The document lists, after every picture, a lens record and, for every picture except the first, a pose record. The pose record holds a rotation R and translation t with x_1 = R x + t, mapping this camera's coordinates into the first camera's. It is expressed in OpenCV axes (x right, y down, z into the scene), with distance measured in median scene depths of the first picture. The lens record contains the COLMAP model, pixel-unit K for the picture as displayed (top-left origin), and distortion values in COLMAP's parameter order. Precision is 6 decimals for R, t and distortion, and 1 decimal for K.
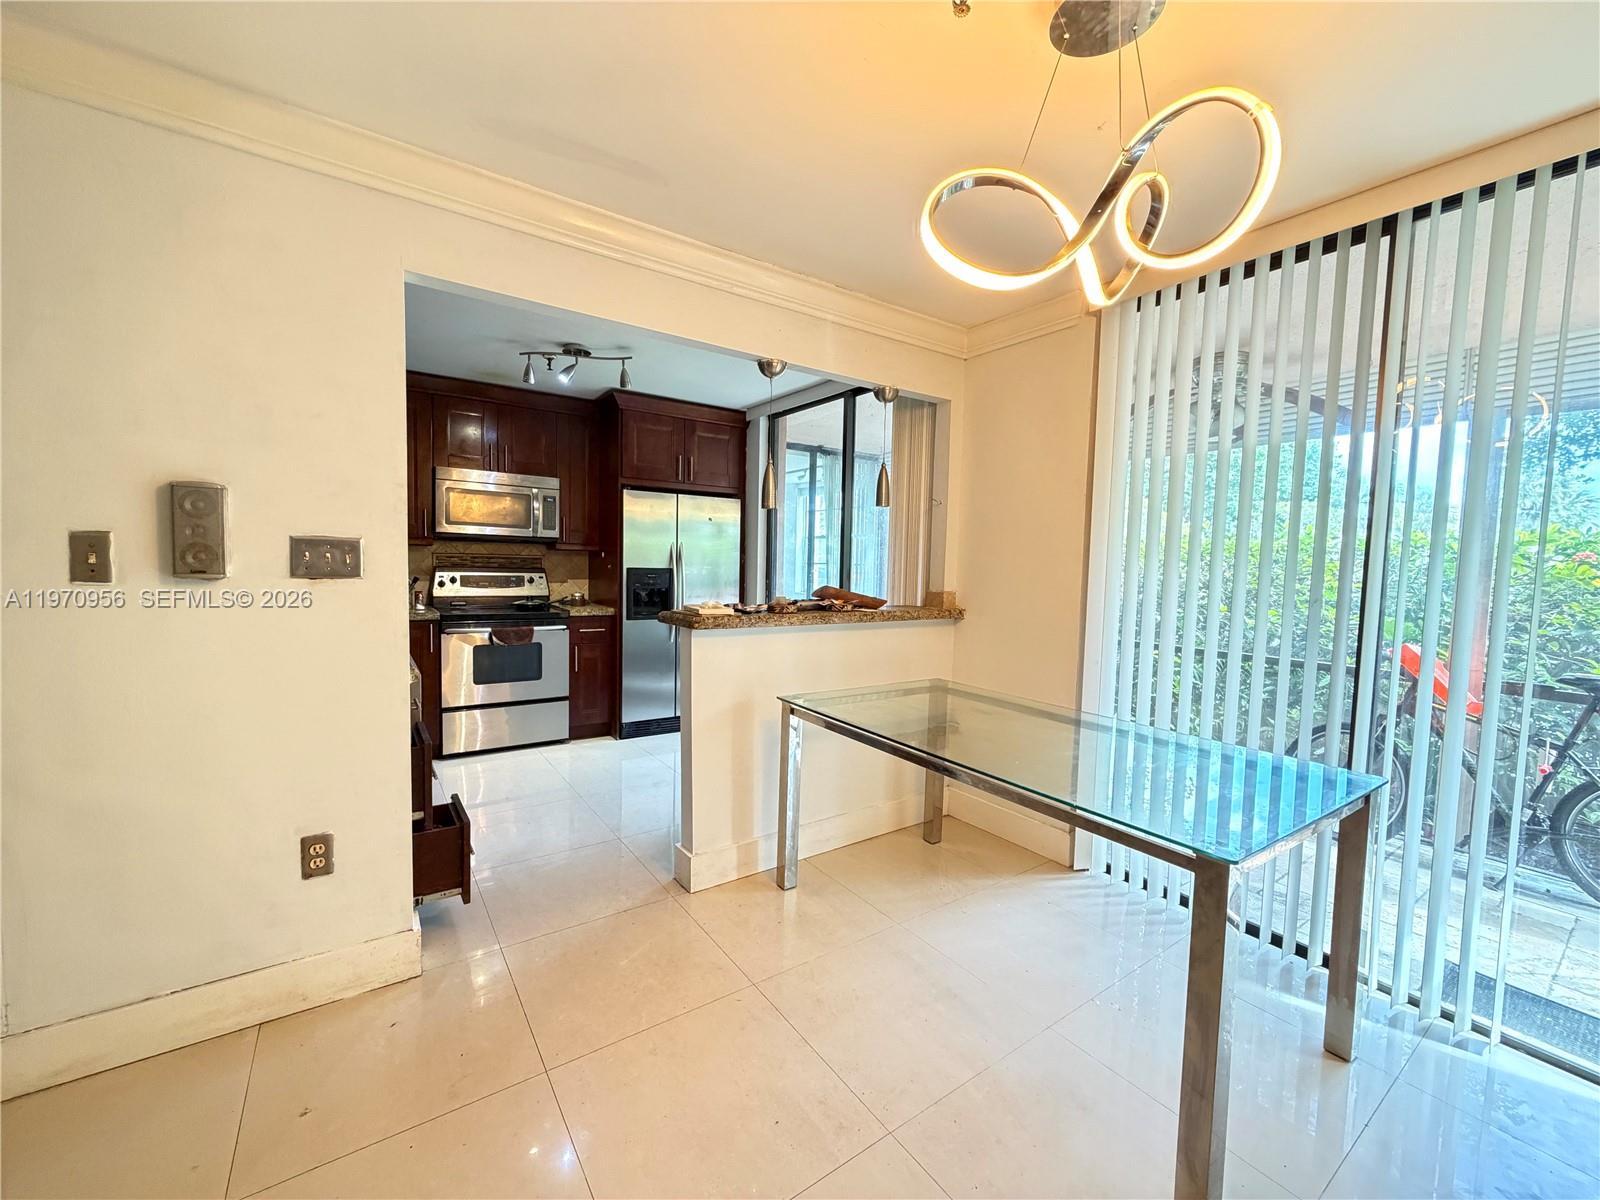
lens RADIAL K [[638.4, 0, 799.8], [0, 638.4, 605.4], [0, 0, 1]] dist [0.001146, 0.000762]
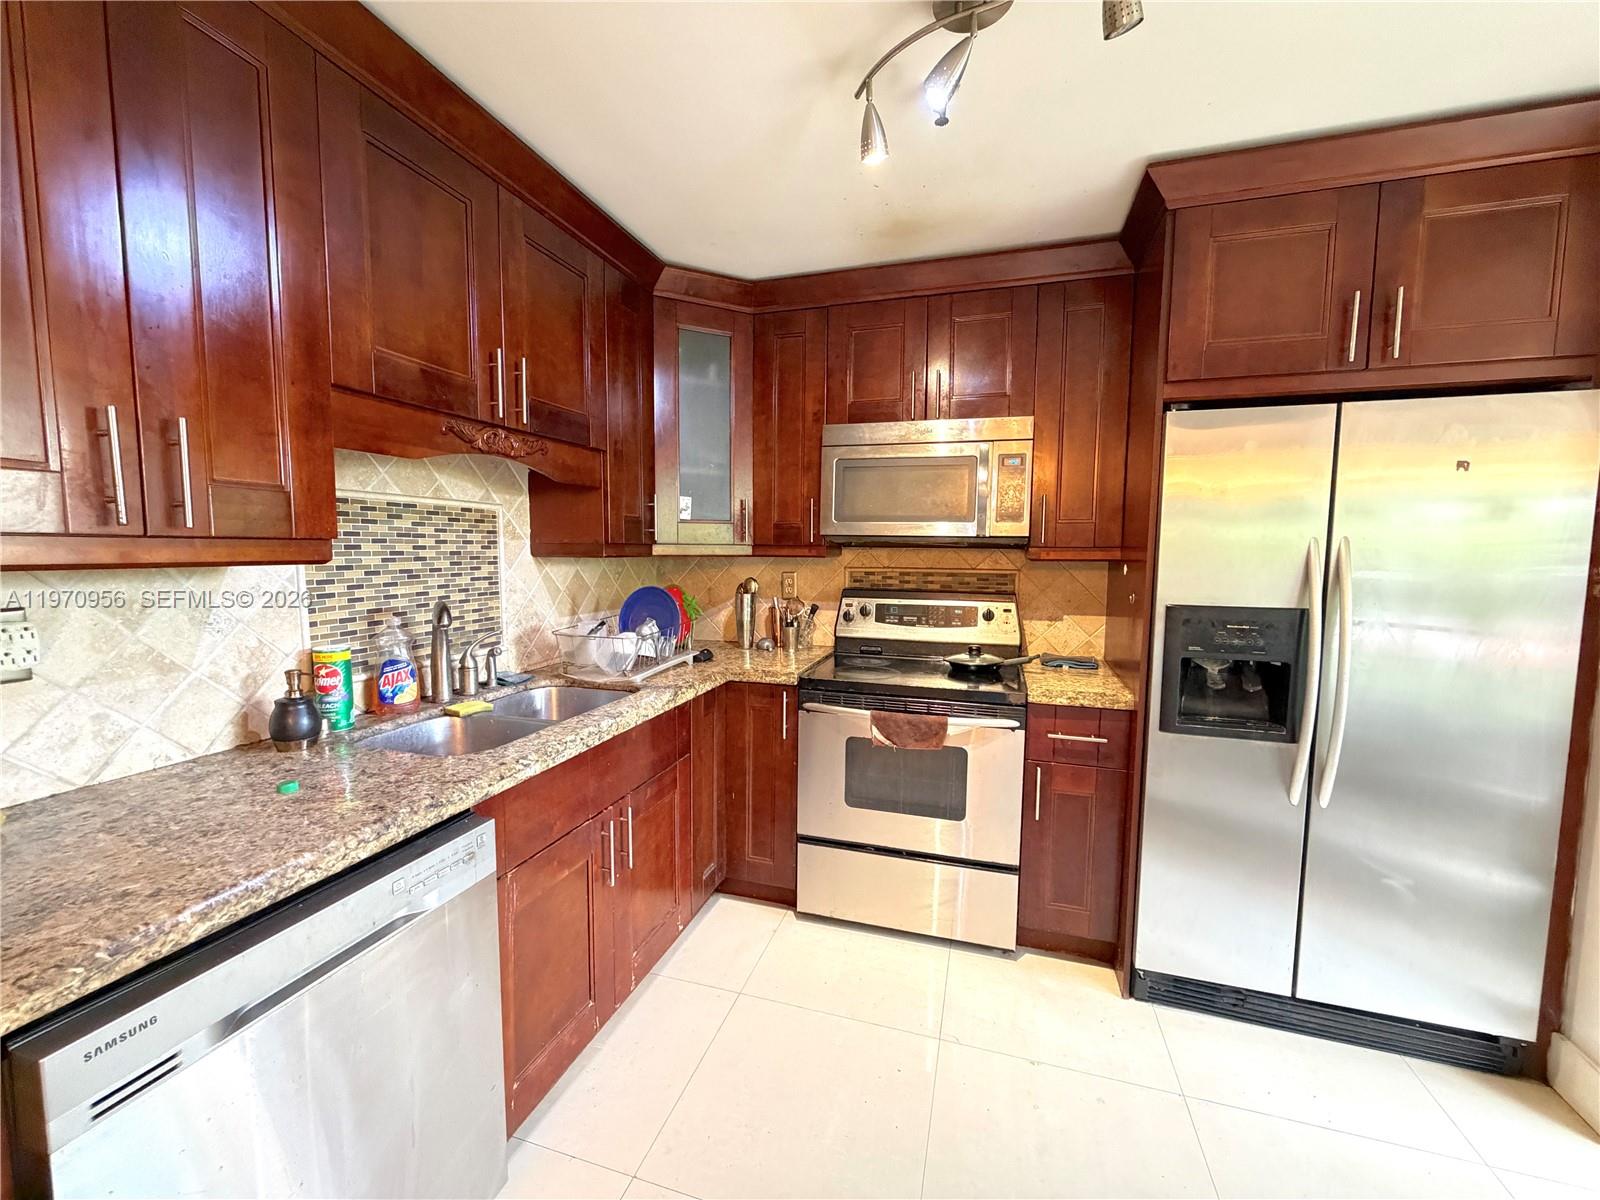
lens RADIAL K [[638.4, 0, 799.8], [0, 638.4, 603.5], [0, 0, 1]] dist [0.001146, 0.000762]
pose [[0.611137, 0.050225, -0.789930, -0.123053], [-0.044549, 0.998585, 0.029026, -0.083034], [0.790270, 0.017452, 0.612510, 0.761416]]
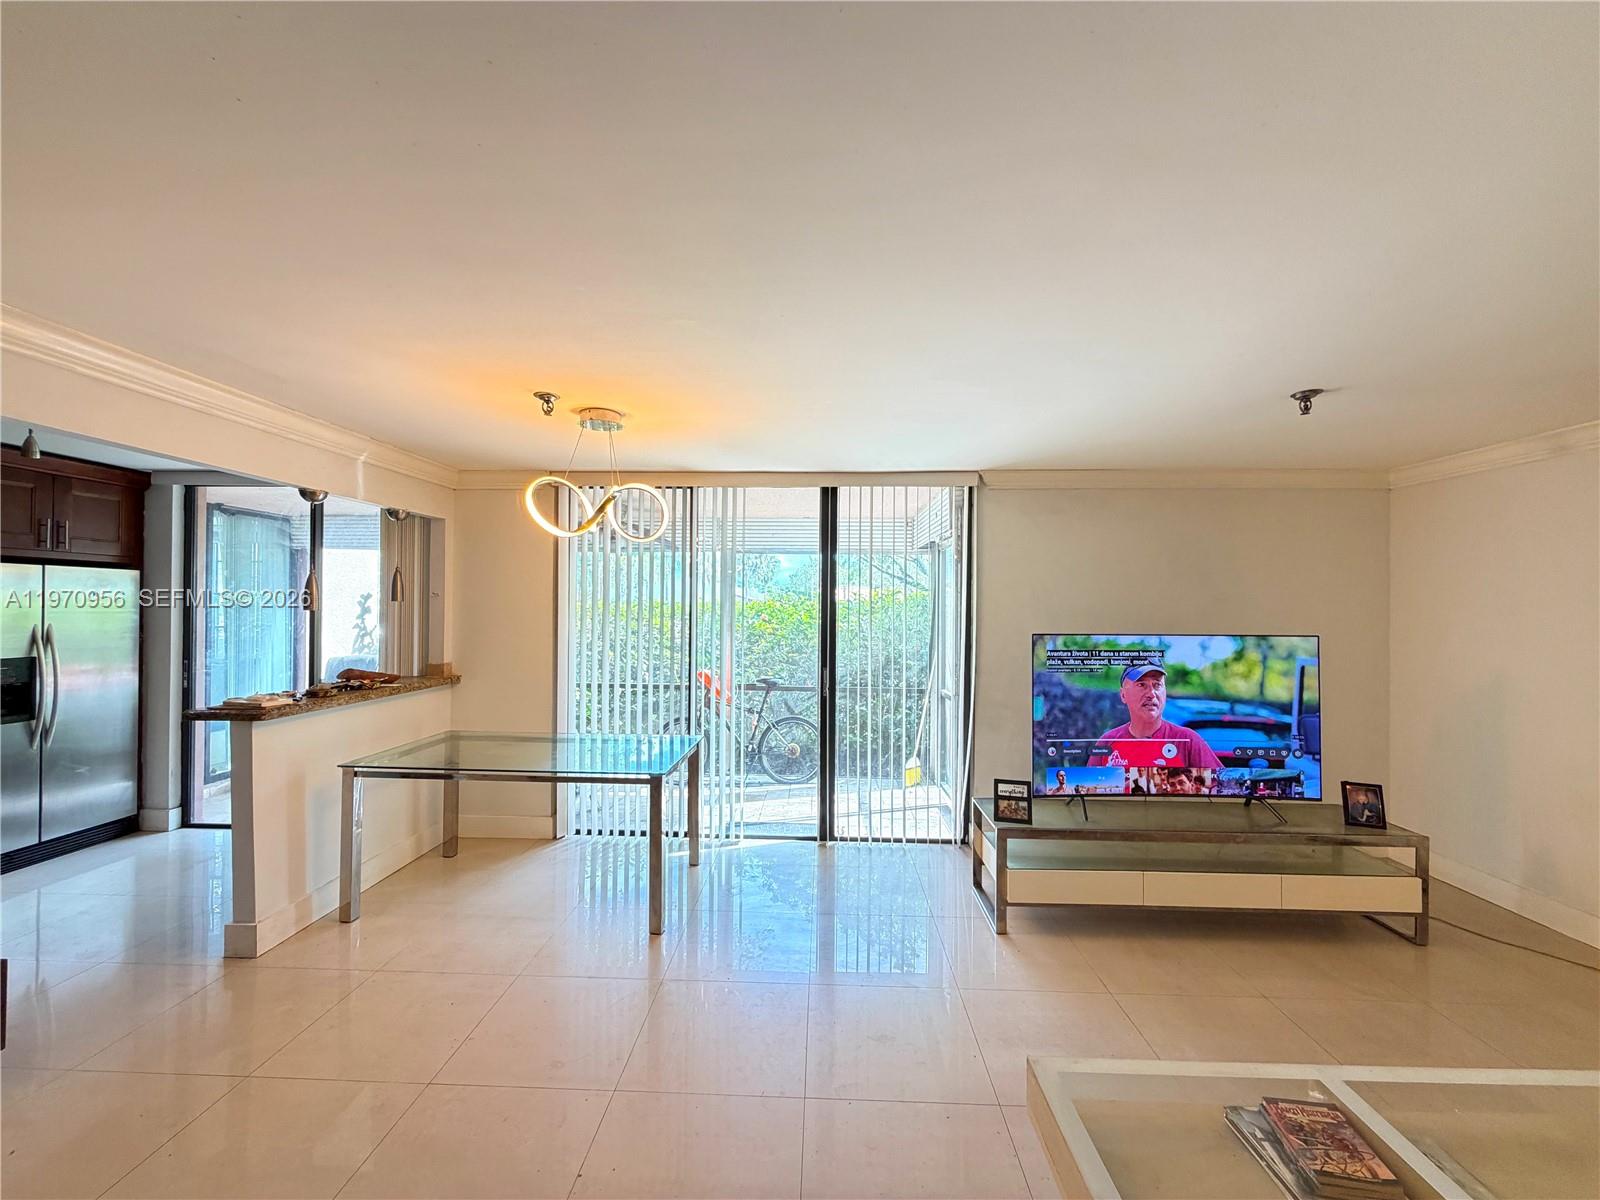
lens RADIAL K [[638.4, 0, 801.1], [0, 638.4, 601.5], [0, 0, 1]] dist [0.001146, 0.000762]
pose [[0.603151, -0.010115, 0.797563, -0.367935], [0.059833, 0.997676, -0.032595, -0.060857], [-0.795380, 0.067380, 0.602354, -0.366587]]
